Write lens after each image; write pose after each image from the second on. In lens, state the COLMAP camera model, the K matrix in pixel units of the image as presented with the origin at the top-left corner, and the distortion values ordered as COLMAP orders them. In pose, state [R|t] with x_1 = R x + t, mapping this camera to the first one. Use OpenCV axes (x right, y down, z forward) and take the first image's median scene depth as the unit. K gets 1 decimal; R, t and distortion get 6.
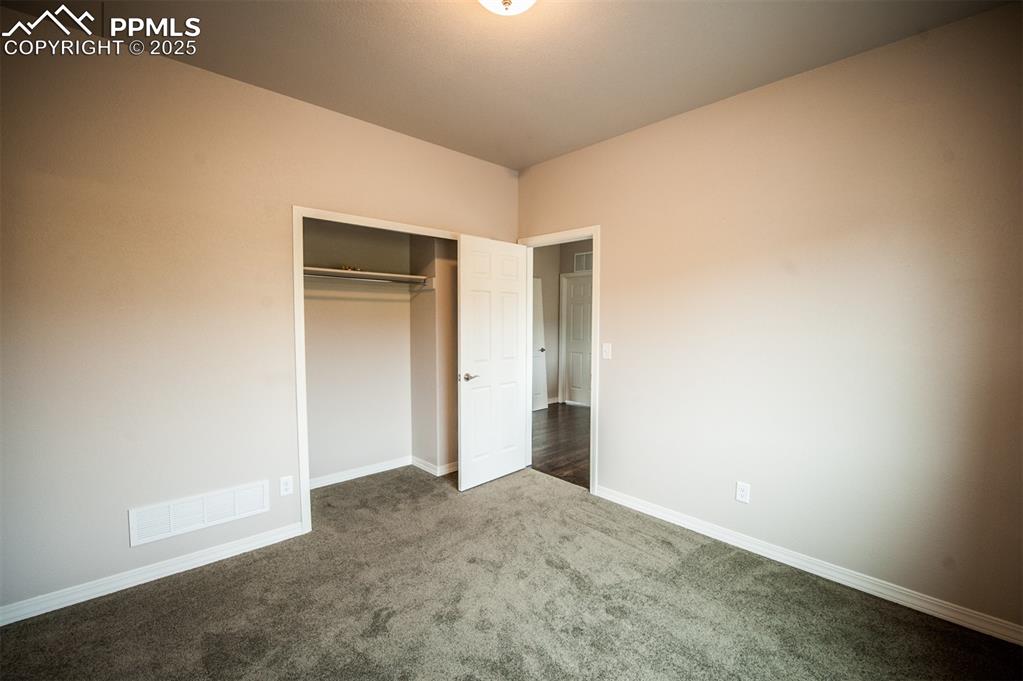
lens RADIAL K [[411.5, 0, 515.6], [0, 411.5, 340.9], [0, 0, 1]] dist [-0.016807, -0.000188]
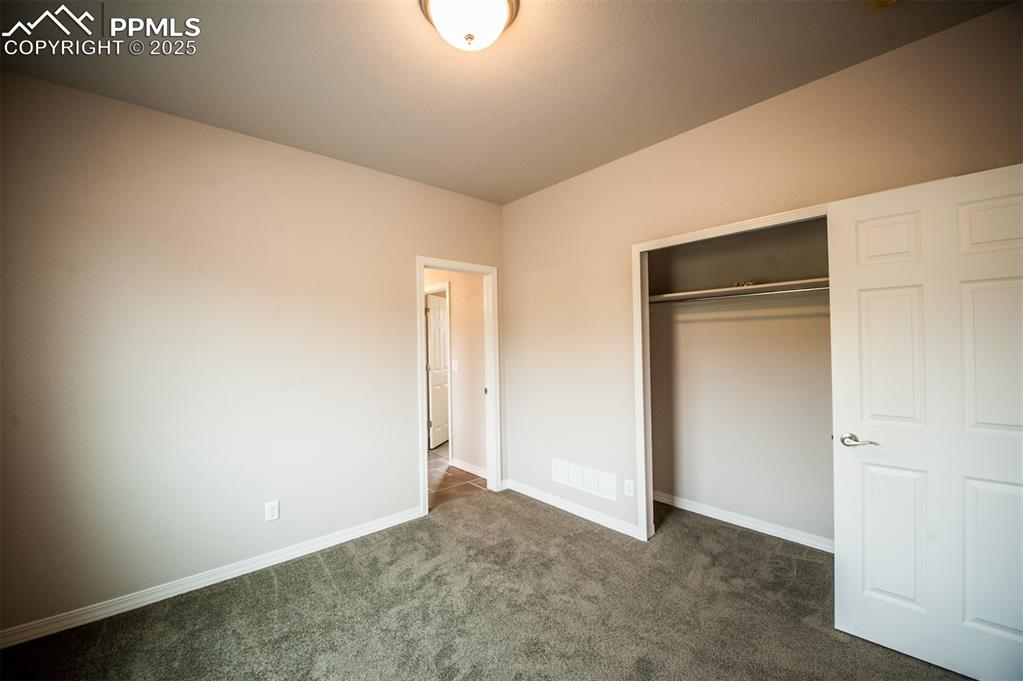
lens RADIAL K [[411.5, 0, 515.6], [0, 411.5, 340.9], [0, 0, 1]] dist [-0.016807, -0.000188]
pose [[-0.009334, -0.008718, -0.999918, 0.542380], [-0.038127, 0.999238, -0.008357, -0.034740], [0.999229, 0.038046, -0.009659, 0.609751]]
